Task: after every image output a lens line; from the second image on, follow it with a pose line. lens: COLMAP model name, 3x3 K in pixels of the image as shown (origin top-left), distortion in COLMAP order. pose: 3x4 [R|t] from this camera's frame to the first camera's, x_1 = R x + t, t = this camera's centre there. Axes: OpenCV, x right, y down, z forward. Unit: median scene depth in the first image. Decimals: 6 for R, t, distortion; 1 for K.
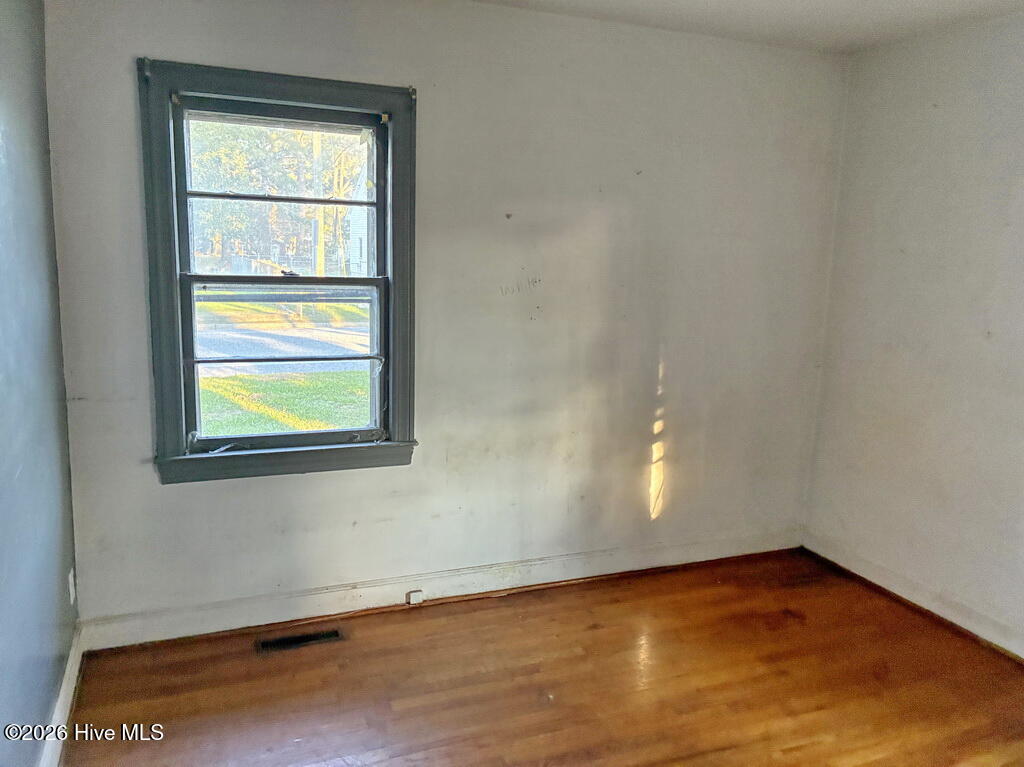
lens RADIAL K [[779.7, 0, 512.0], [0, 779.7, 383.5], [0, 0, 1]] dist [-0.000099, -0.000842]
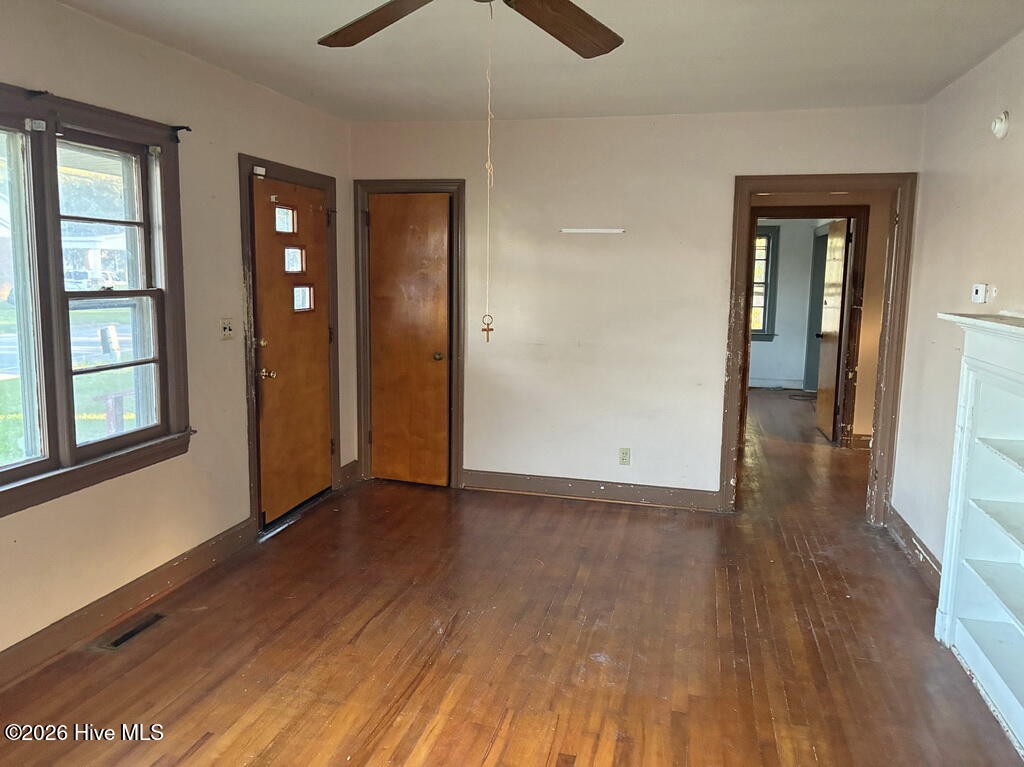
lens RADIAL K [[779.7, 0, 512.0], [0, 779.7, 383.5], [0, 0, 1]] dist [-0.000099, -0.000842]
pose [[0.695278, -0.124590, 0.707860, -0.645520], [0.122899, 0.990965, 0.053705, 0.001848], [-0.708156, 0.049656, 0.704308, -0.153537]]
